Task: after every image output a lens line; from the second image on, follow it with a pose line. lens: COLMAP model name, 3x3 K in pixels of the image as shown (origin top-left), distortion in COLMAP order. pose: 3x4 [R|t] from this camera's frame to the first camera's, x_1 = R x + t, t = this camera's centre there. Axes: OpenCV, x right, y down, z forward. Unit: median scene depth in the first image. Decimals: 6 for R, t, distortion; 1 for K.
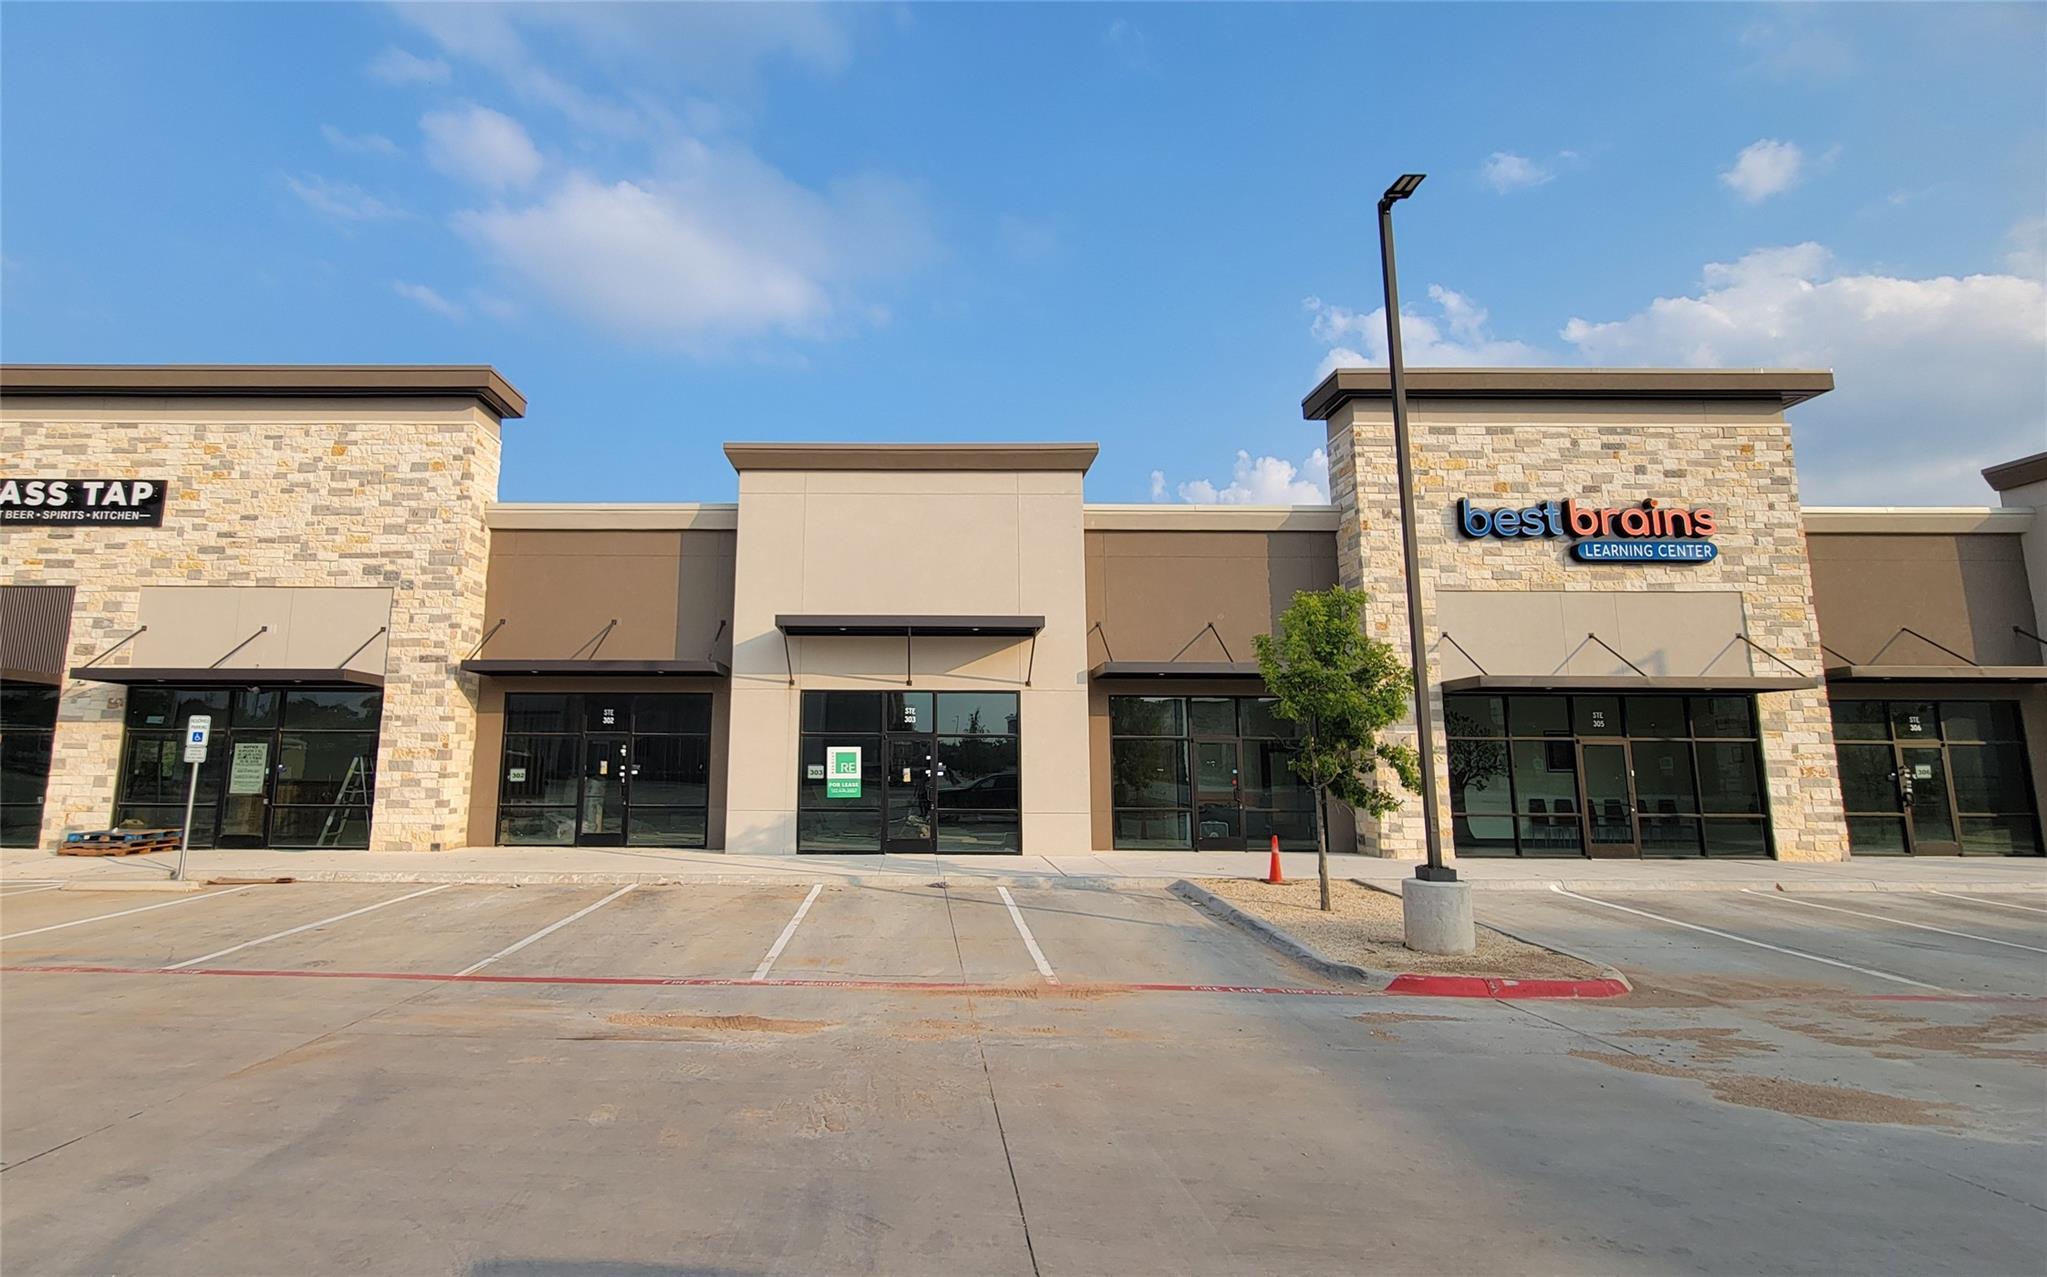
lens RADIAL K [[926.2, 0, 907.9], [0, 926.2, 630.8], [0, 0, 1]] dist [0.000809, -0.000468]
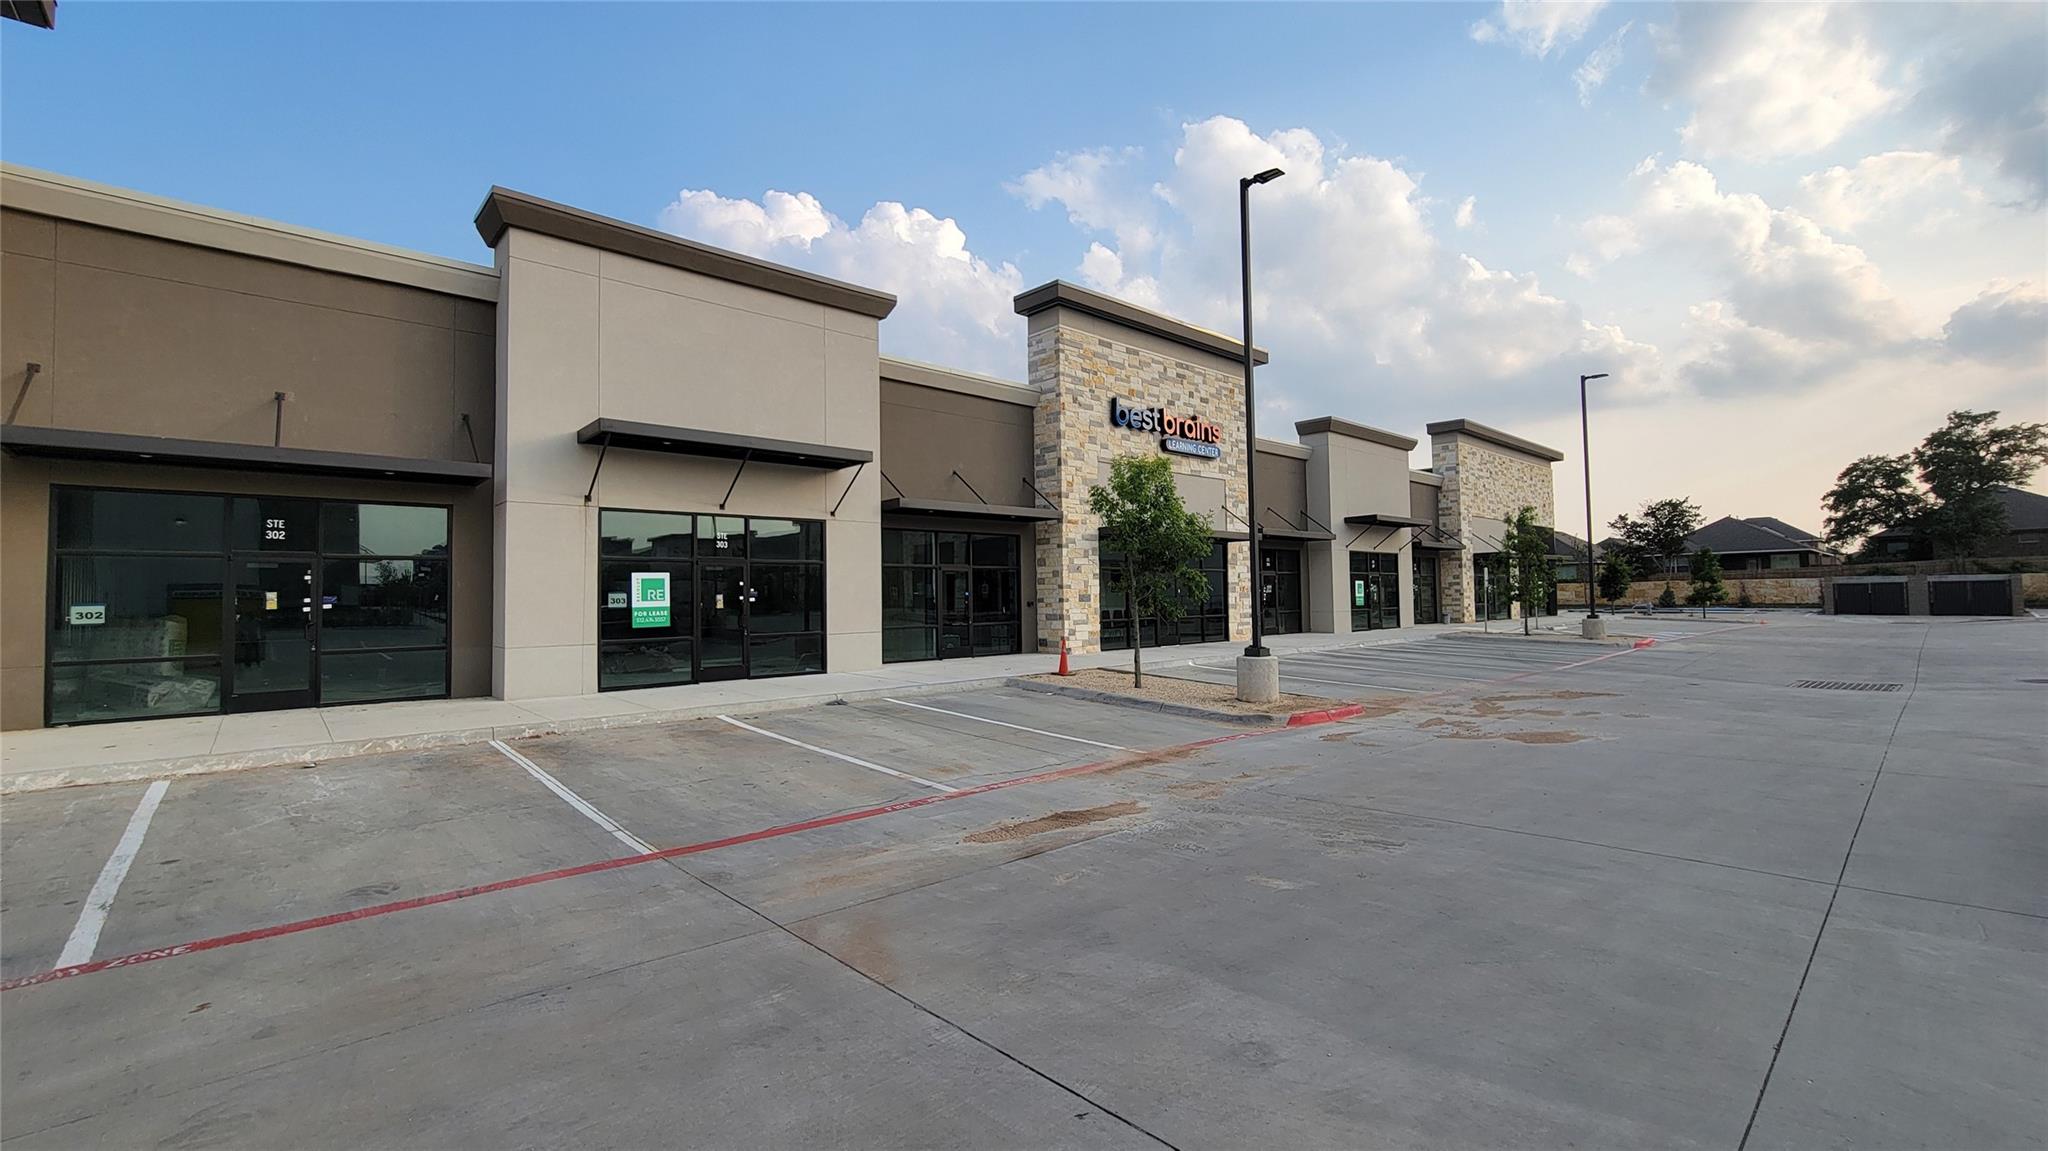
lens RADIAL K [[834.7, 0, 1022.8], [0, 834.7, 570.2], [0, 0, 1]] dist [0.000947, -0.000360]
pose [[0.734050, 0.005609, 0.679072, -0.348398], [-0.079921, 0.993730, 0.078184, 0.028763], [-0.674376, -0.111664, 0.729896, 0.149029]]
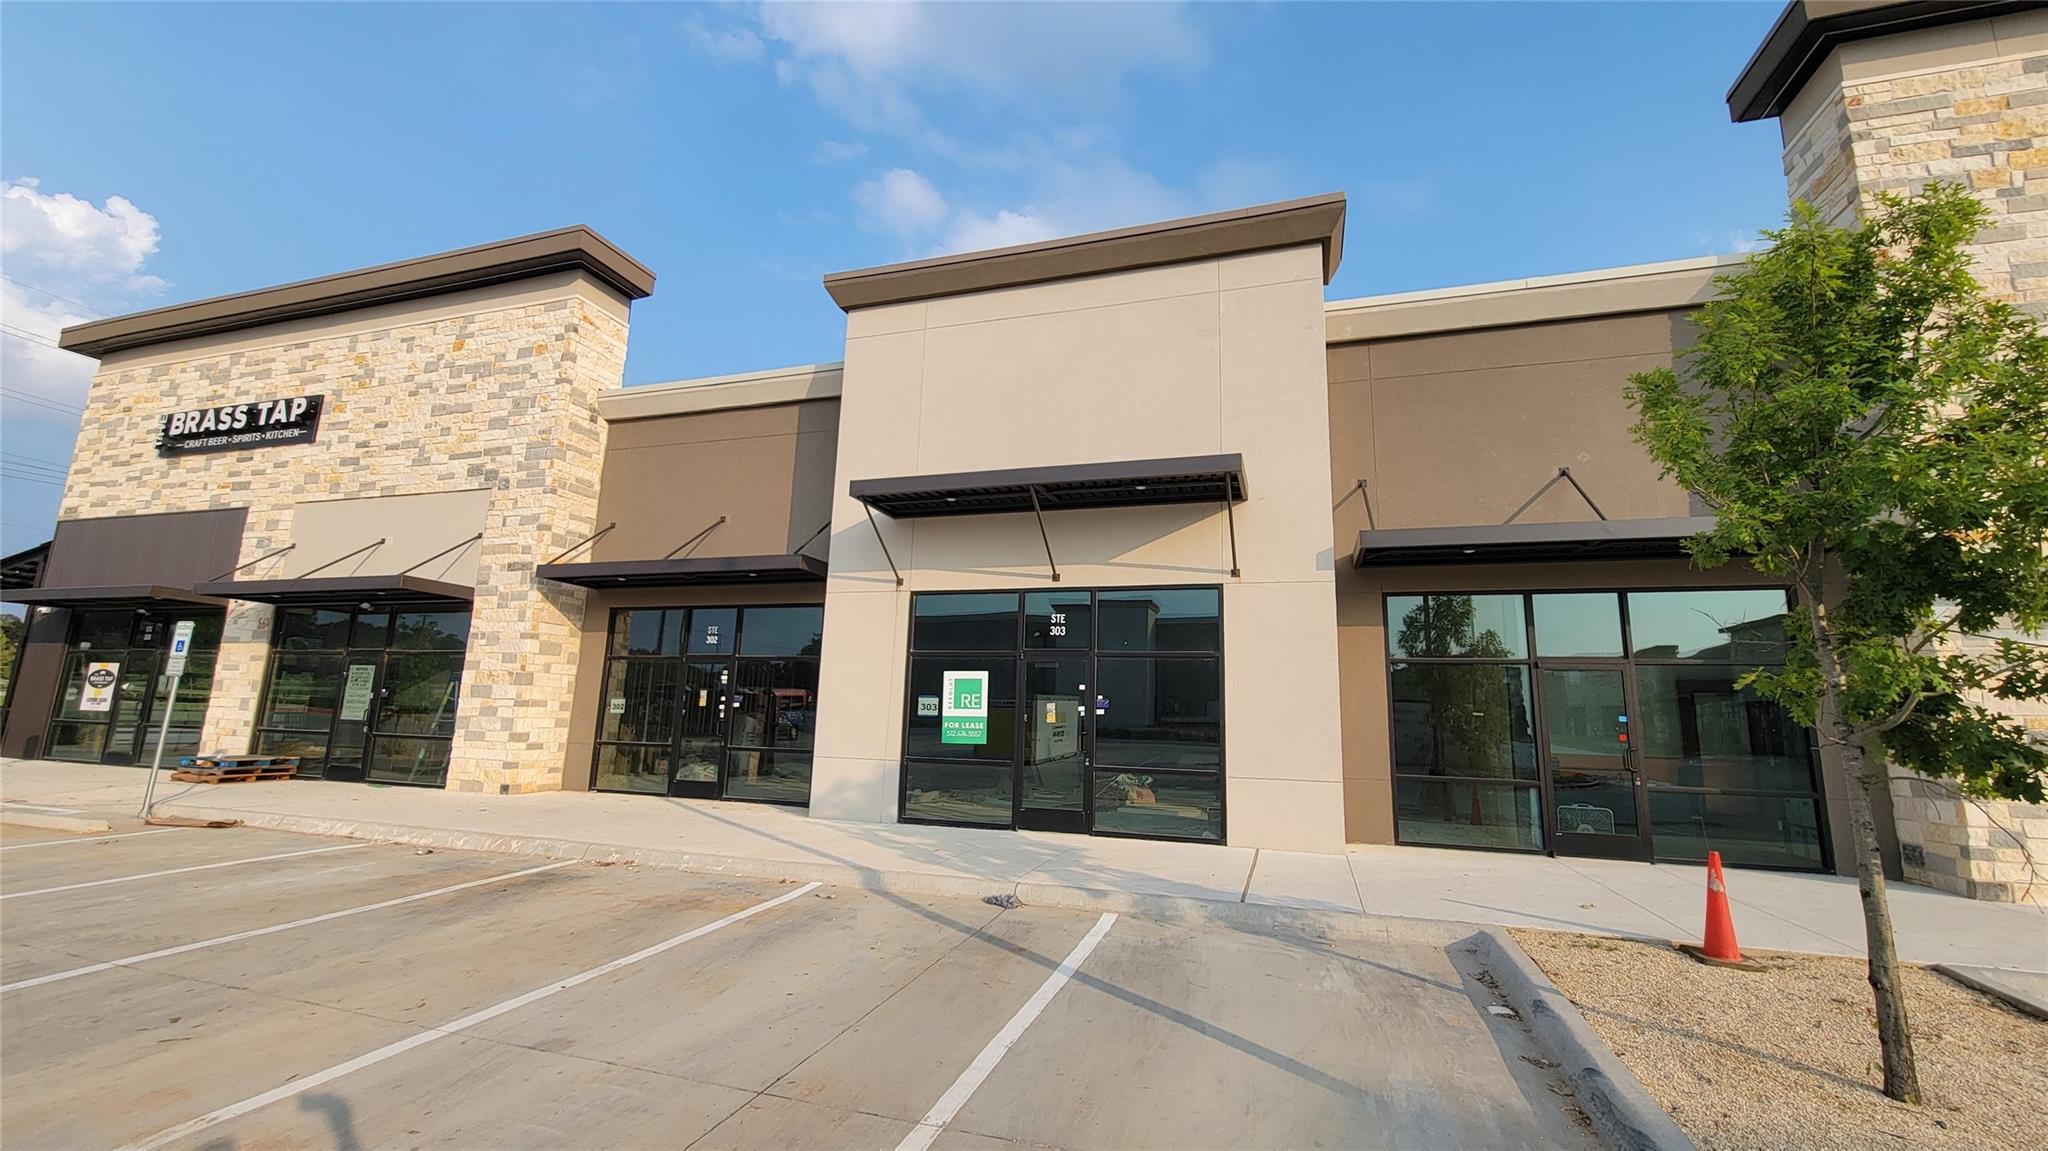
lens RADIAL K [[834.7, 0, 1022.8], [0, 834.7, 570.2], [0, 0, 1]] dist [0.000947, -0.000360]
pose [[0.954353, -0.032331, -0.296924, 0.157192], [0.021001, 0.998927, -0.041272, 0.074215], [0.297940, 0.033152, 0.954009, 0.398118]]
